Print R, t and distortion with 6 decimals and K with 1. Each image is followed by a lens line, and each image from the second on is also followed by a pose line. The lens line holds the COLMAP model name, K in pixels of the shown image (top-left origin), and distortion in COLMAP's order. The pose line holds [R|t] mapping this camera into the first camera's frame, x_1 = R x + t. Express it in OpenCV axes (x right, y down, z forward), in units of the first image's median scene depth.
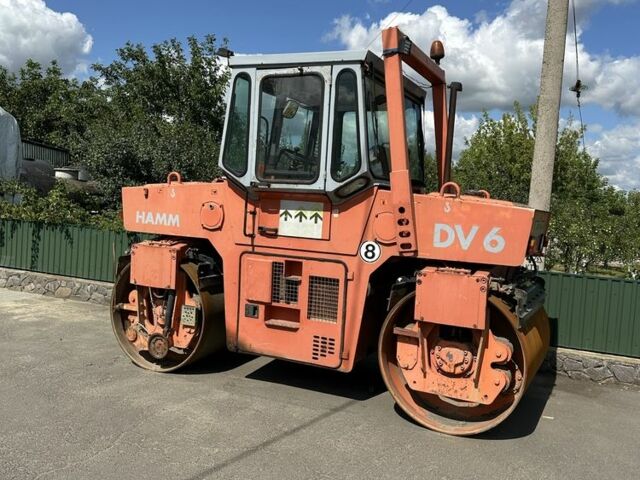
lens RADIAL K [[599.0, 0, 329.7], [0, 599.0, 216.5], [0, 0, 1]] dist [0.030865, 0.000000]
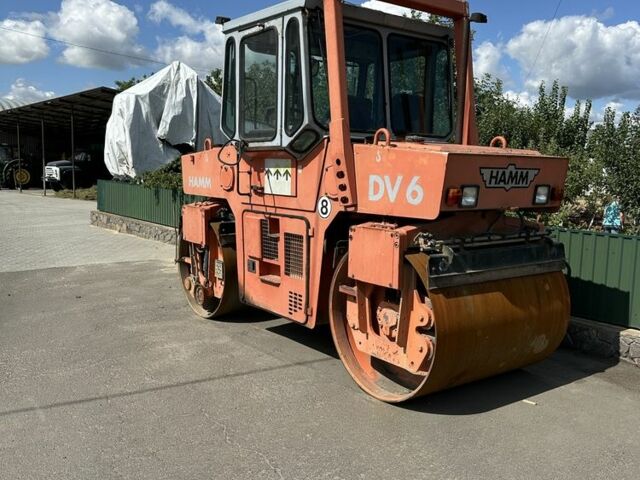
lens RADIAL K [[599.0, 0, 331.7], [0, 599.0, 234.8], [0, 0, 1]] dist [0.030865, 0.000000]
pose [[0.890921, 0.010477, -0.454037, 0.517814], [0.021618, 0.997622, 0.065438, 0.039961], [0.453643, -0.068115, 0.888577, 0.140190]]
